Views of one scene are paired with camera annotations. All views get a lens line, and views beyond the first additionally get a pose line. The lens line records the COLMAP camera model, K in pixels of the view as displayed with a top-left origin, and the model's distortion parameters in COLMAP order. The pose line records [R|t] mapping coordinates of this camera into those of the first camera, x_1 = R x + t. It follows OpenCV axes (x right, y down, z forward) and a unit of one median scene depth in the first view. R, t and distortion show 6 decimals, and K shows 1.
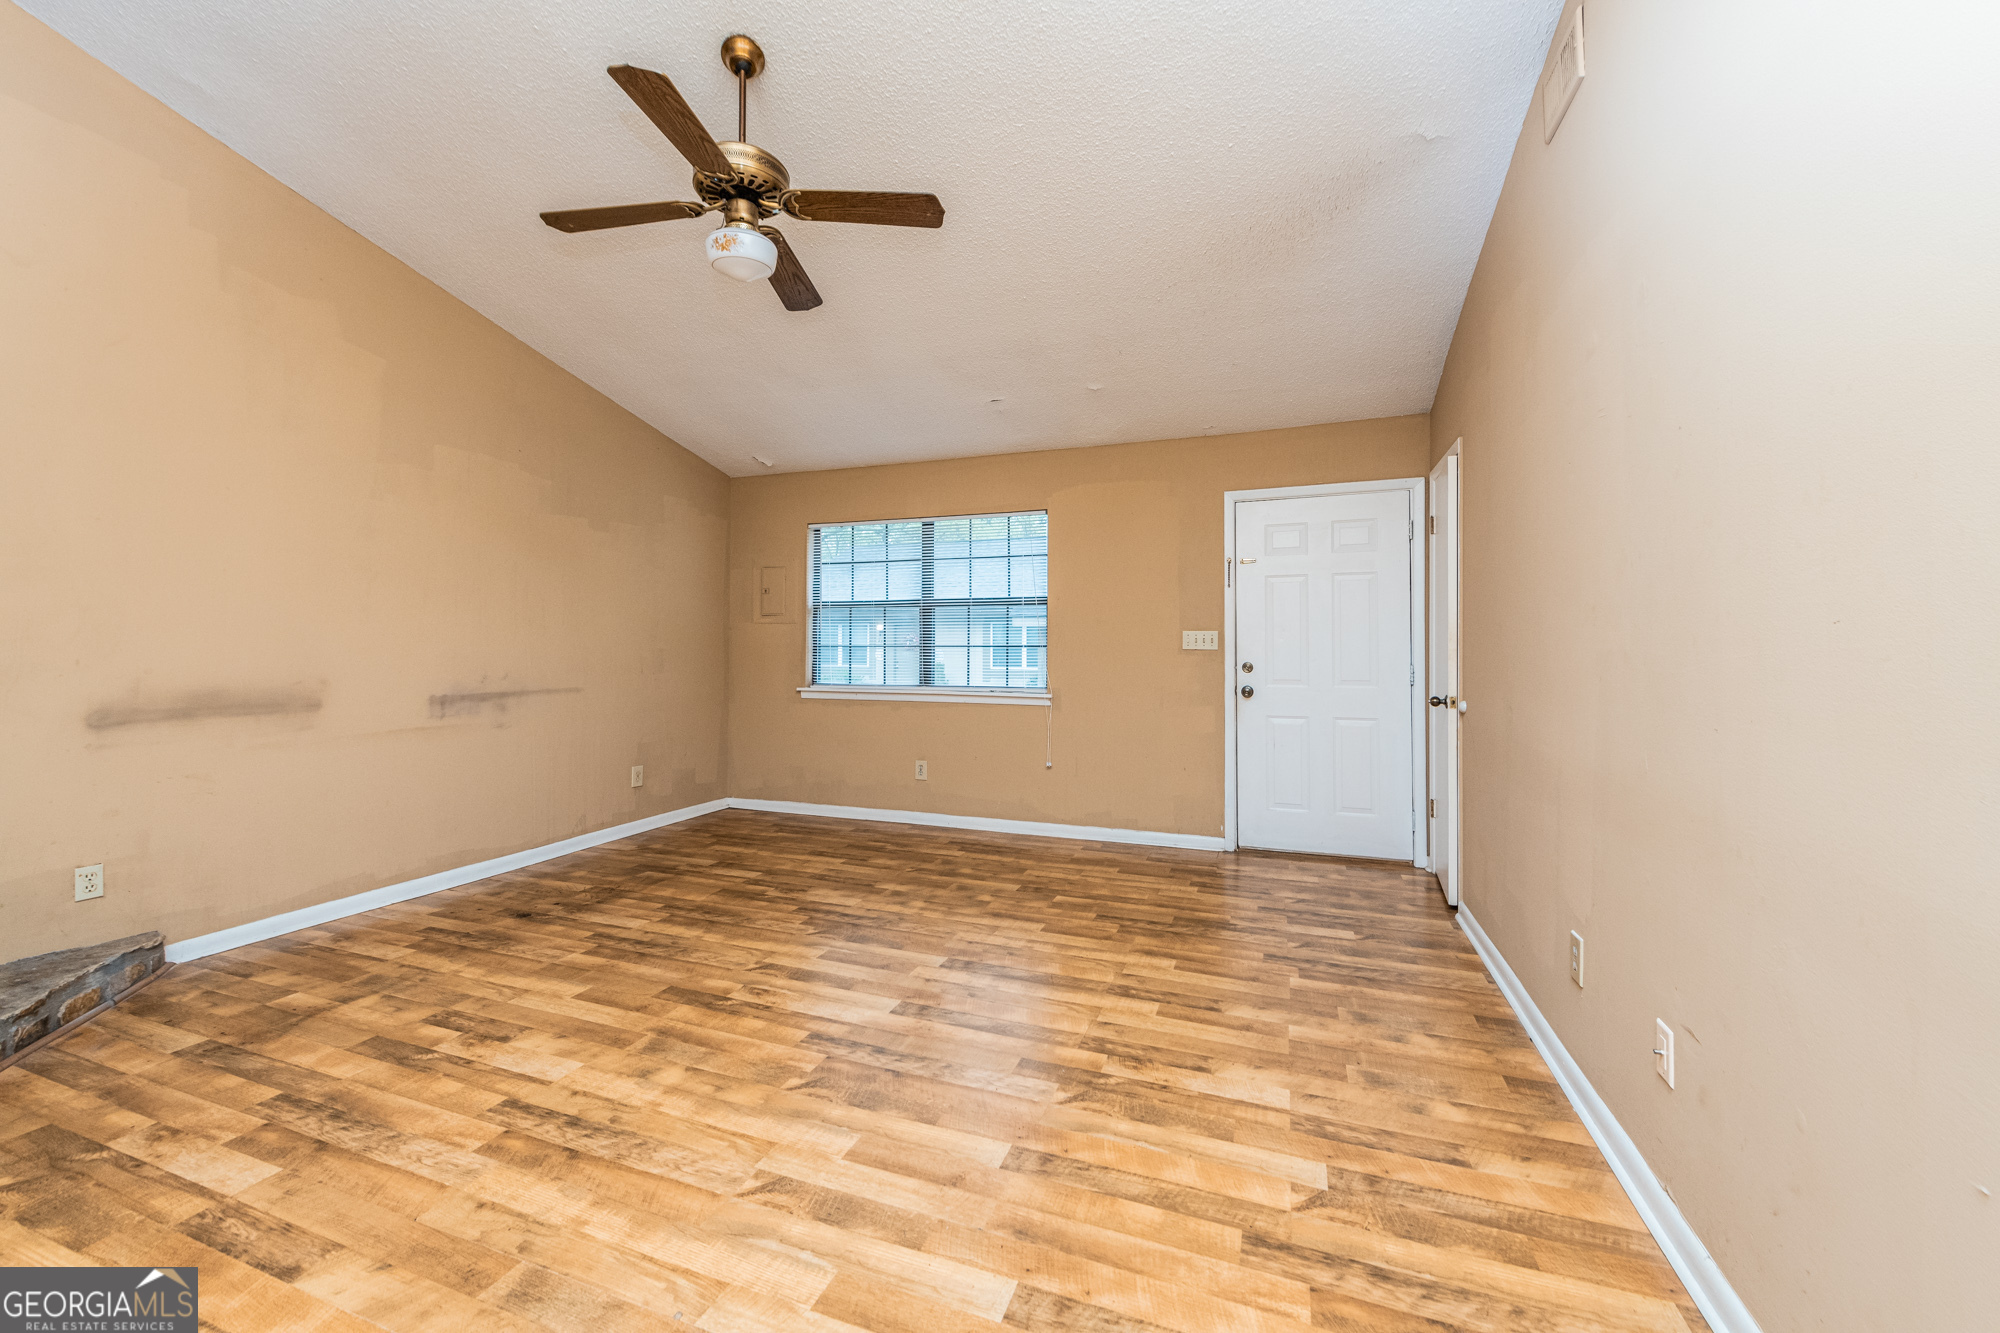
lens RADIAL K [[777.4, 0, 999.3], [0, 777.4, 643.8], [0, 0, 1]] dist [0.022853, -0.008098]
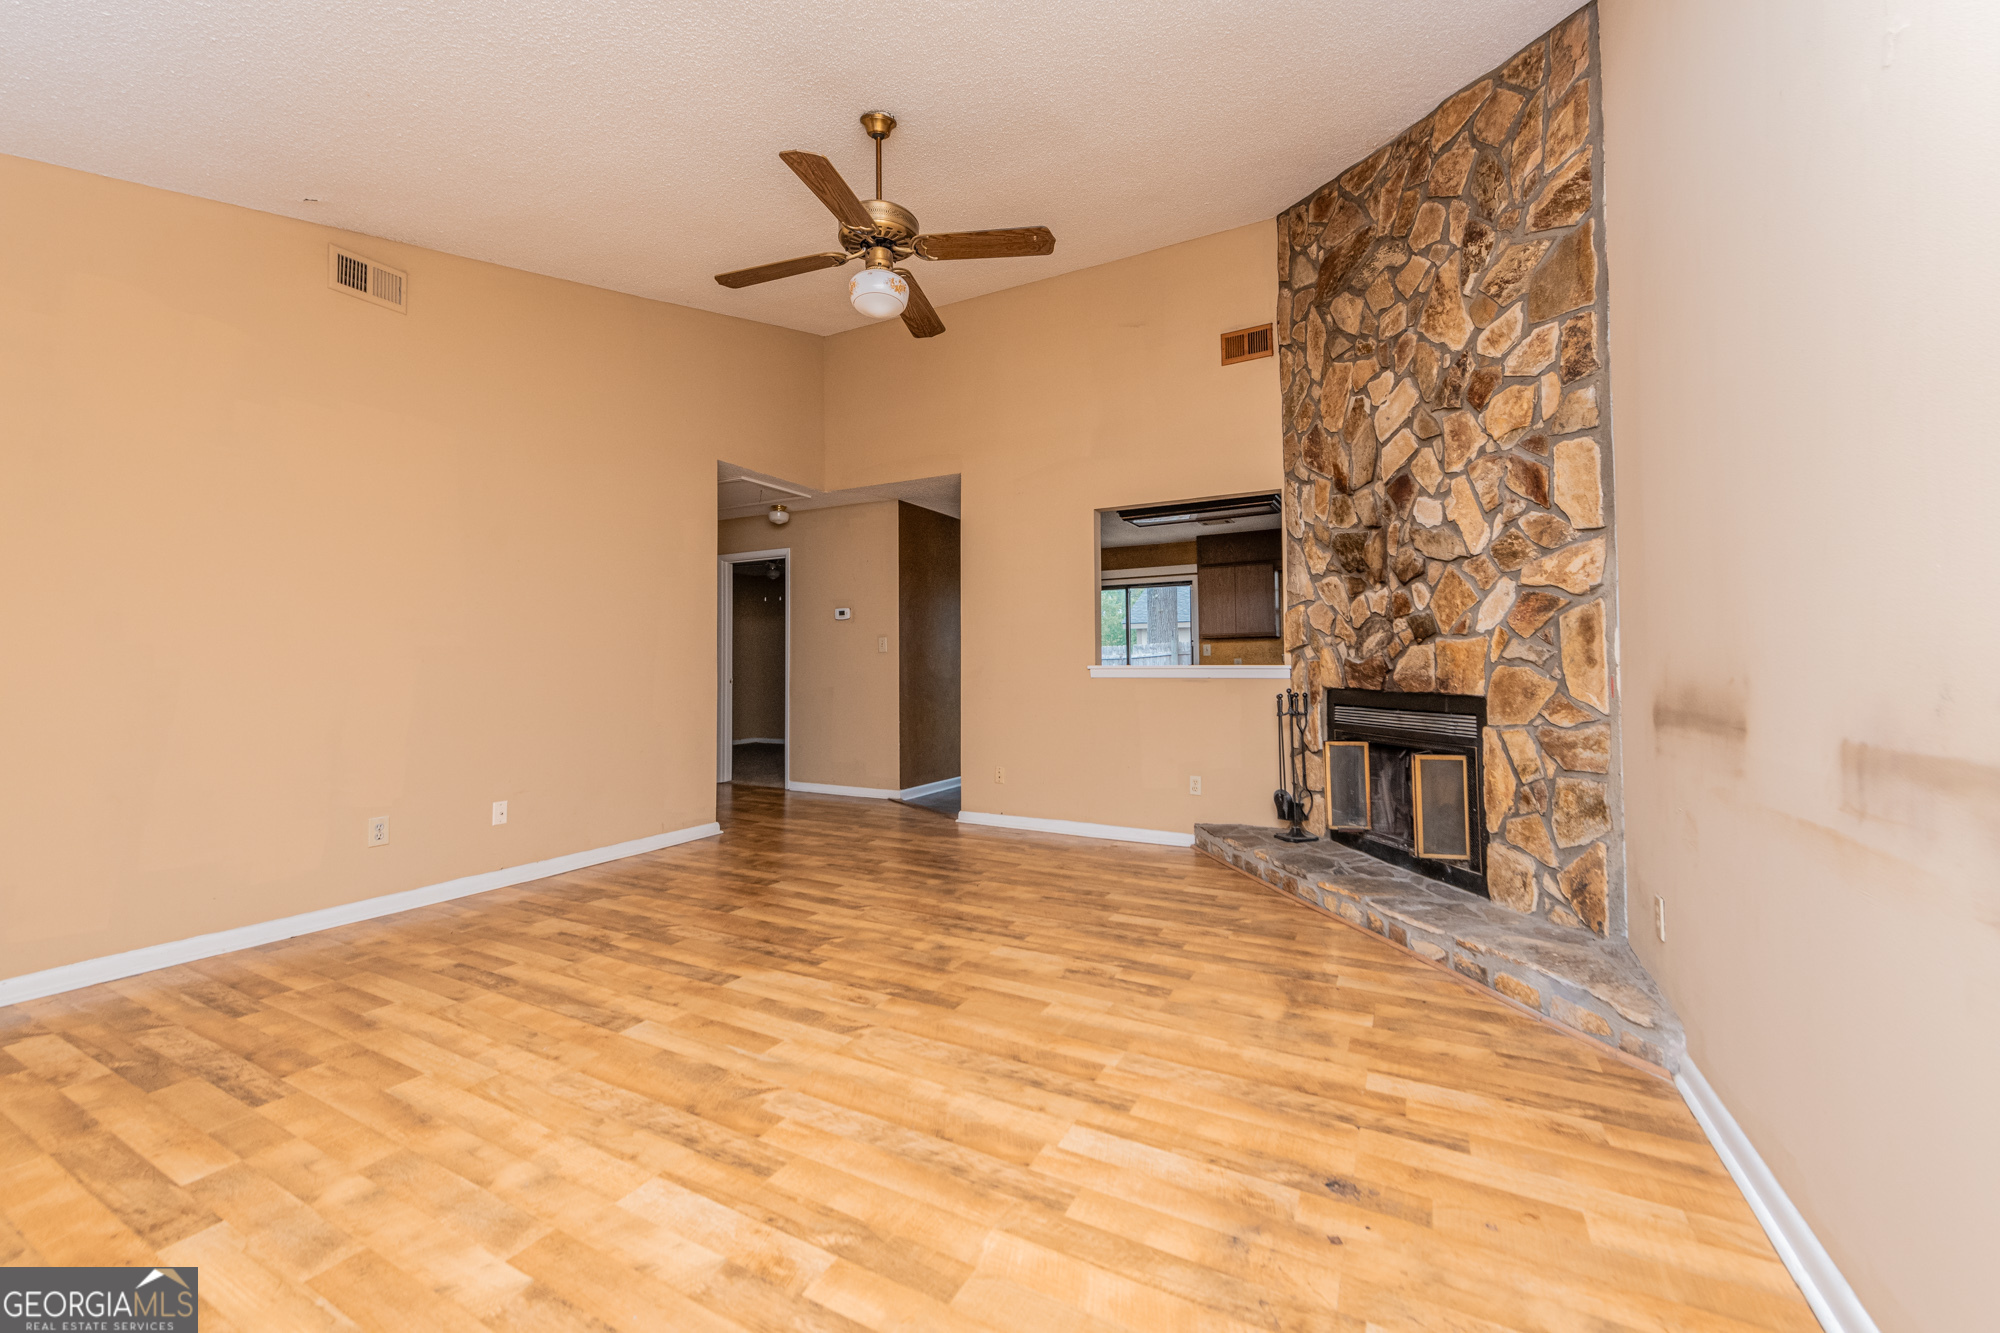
lens RADIAL K [[780.7, 0, 990.8], [0, 780.7, 646.2], [0, 0, 1]] dist [0.013849, -0.004825]
pose [[-0.988997, 0.004812, 0.147855, -0.628372], [-0.000580, 0.999337, -0.036403, 0.059958], [-0.147932, -0.036089, -0.988339, 1.995385]]
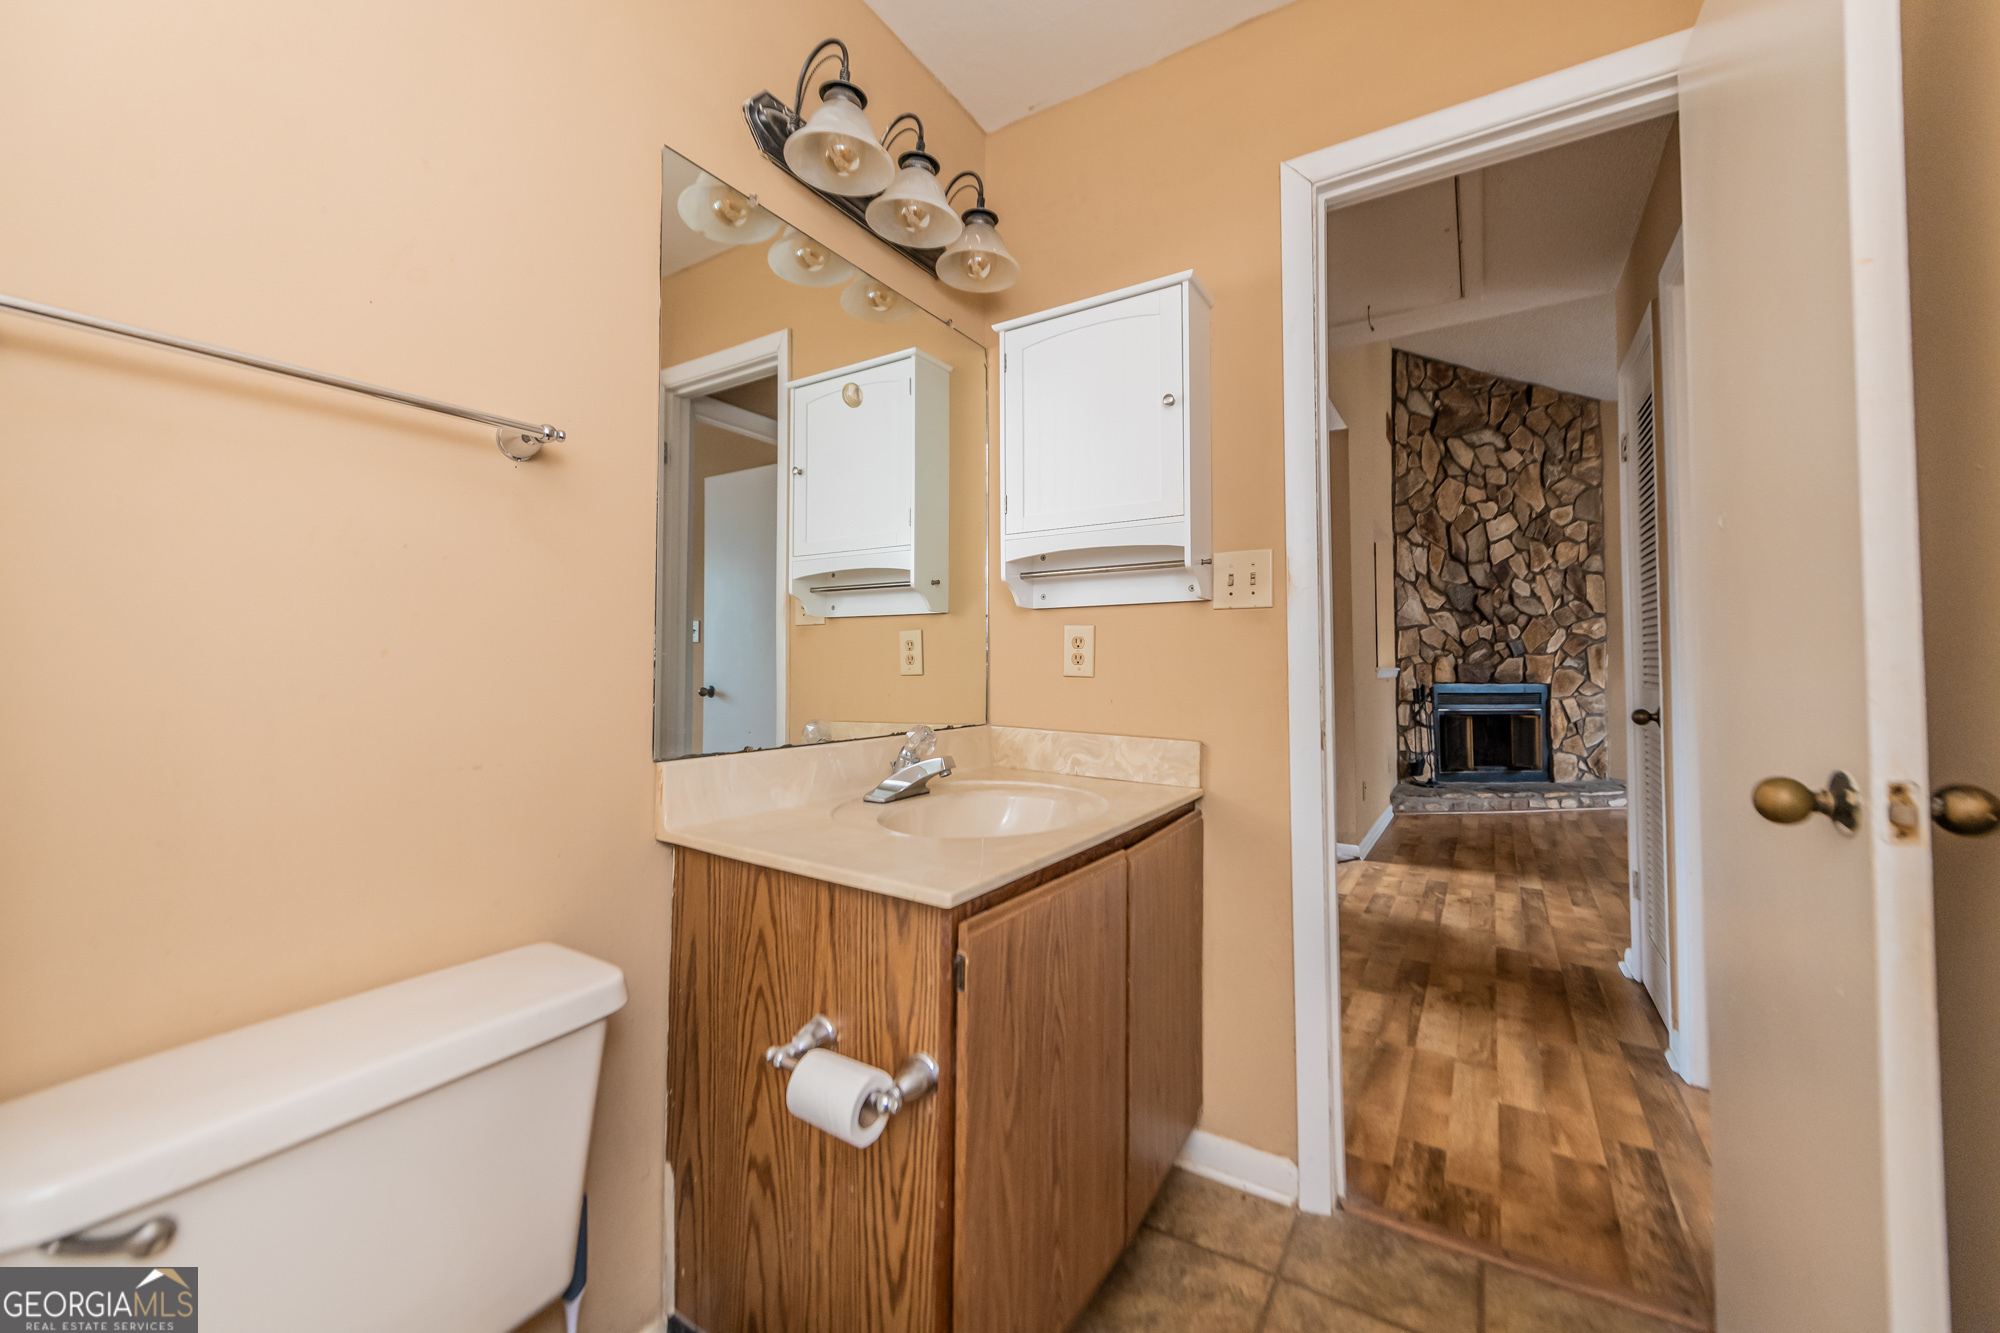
lens RADIAL K [[780.7, 0, 990.8], [0, 780.7, 646.2], [0, 0, 1]] dist [0.013849, -0.004825]
pose [[-0.214681, -0.033890, -0.976096, 1.592942], [0.008567, 0.999294, -0.036580, 0.048353], [0.976647, -0.016215, -0.214239, -0.472703]]
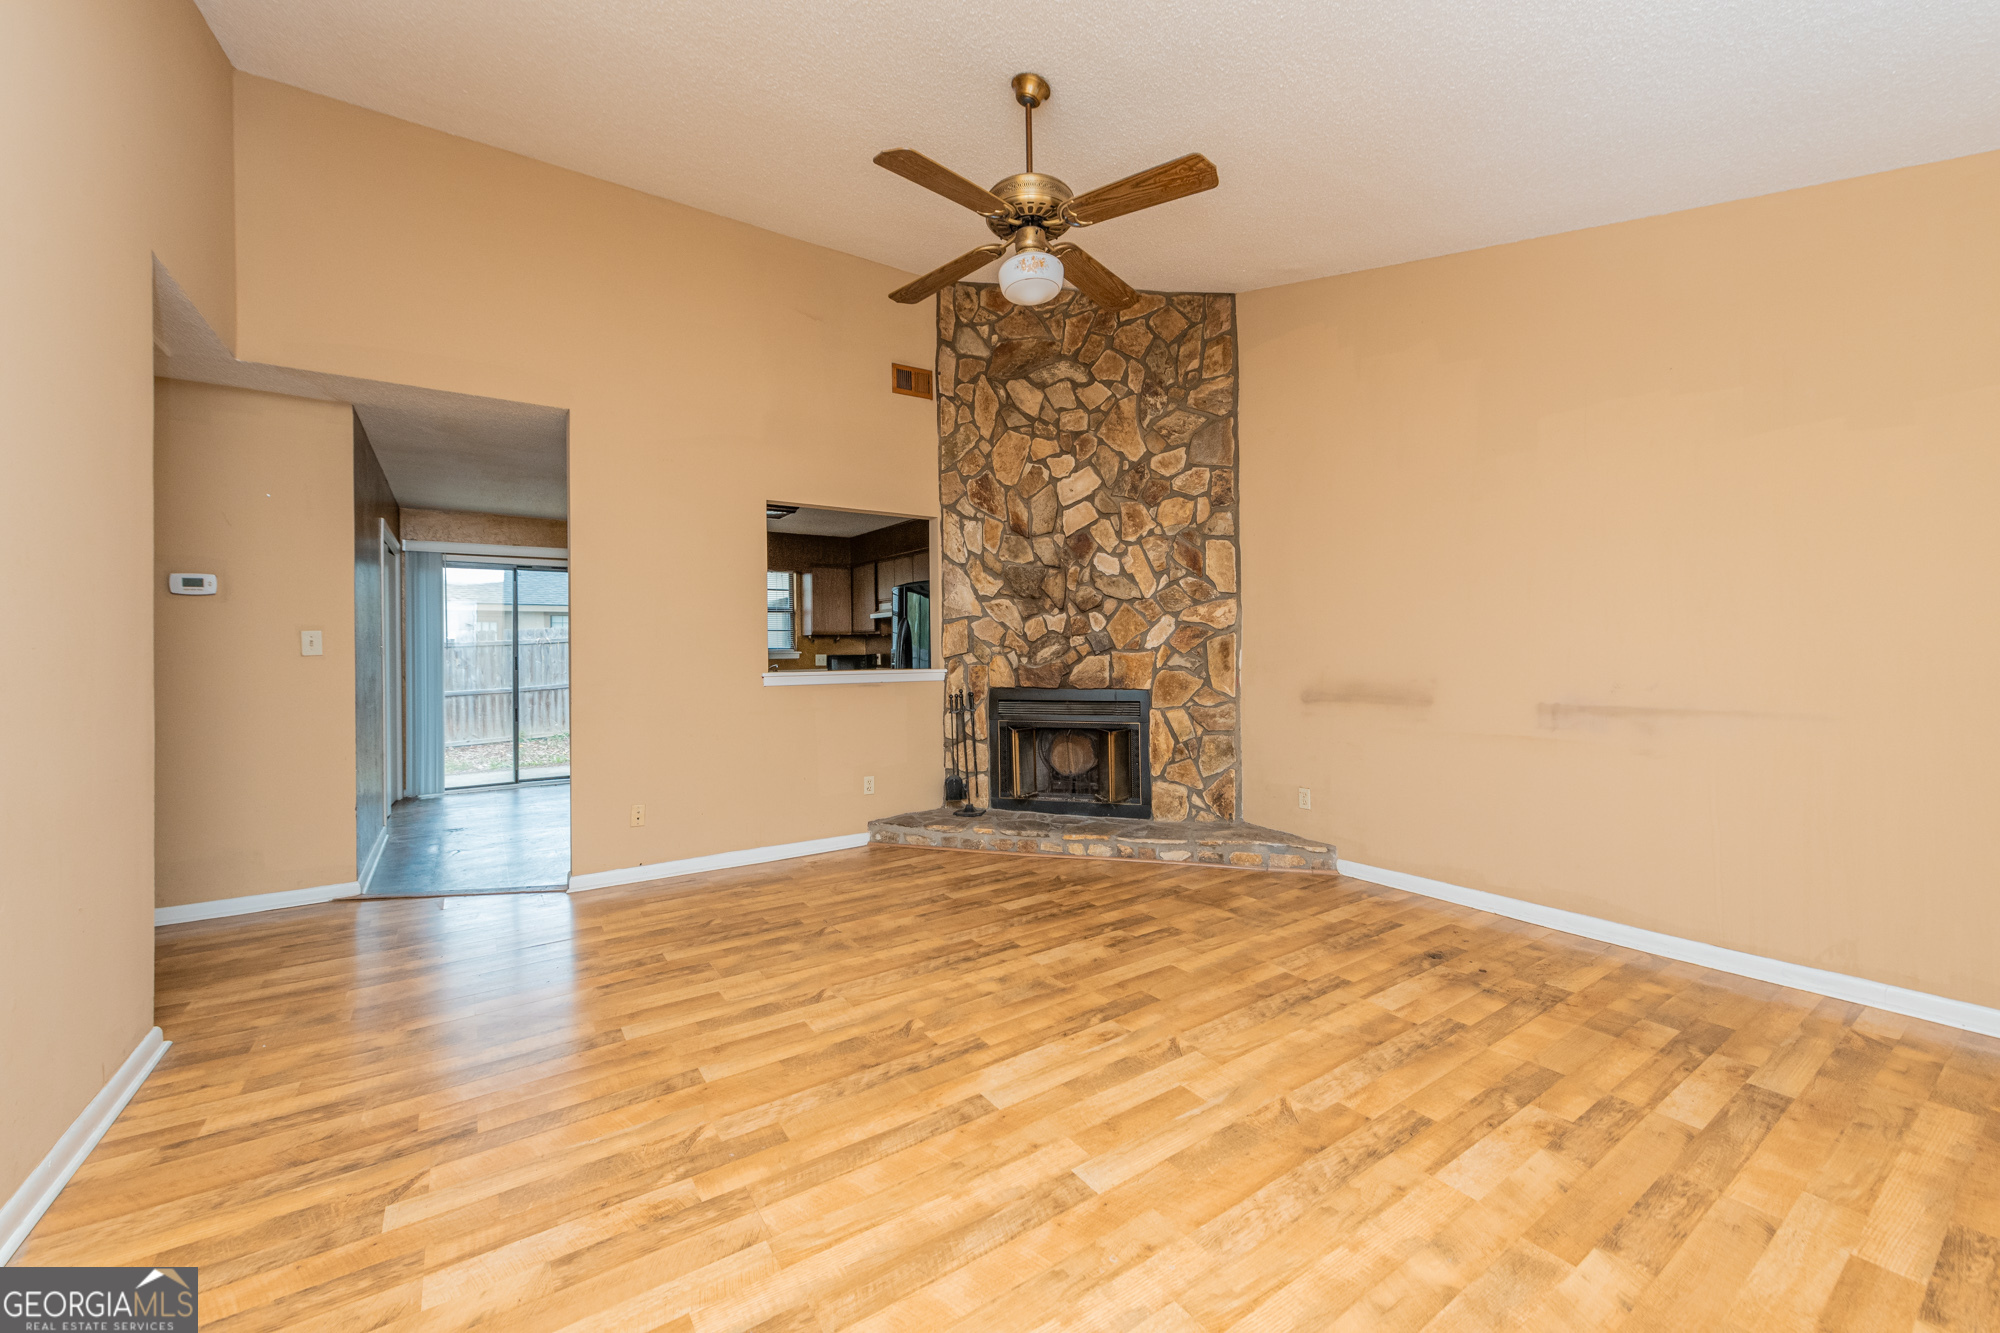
lens RADIAL K [[780.7, 0, 990.8], [0, 780.7, 646.2], [0, 0, 1]] dist [0.013849, -0.004825]
pose [[-0.586535, -0.001887, -0.809922, 0.521709], [0.014124, 0.999821, -0.012558, 0.006807], [0.809801, -0.018805, -0.586404, 1.488050]]
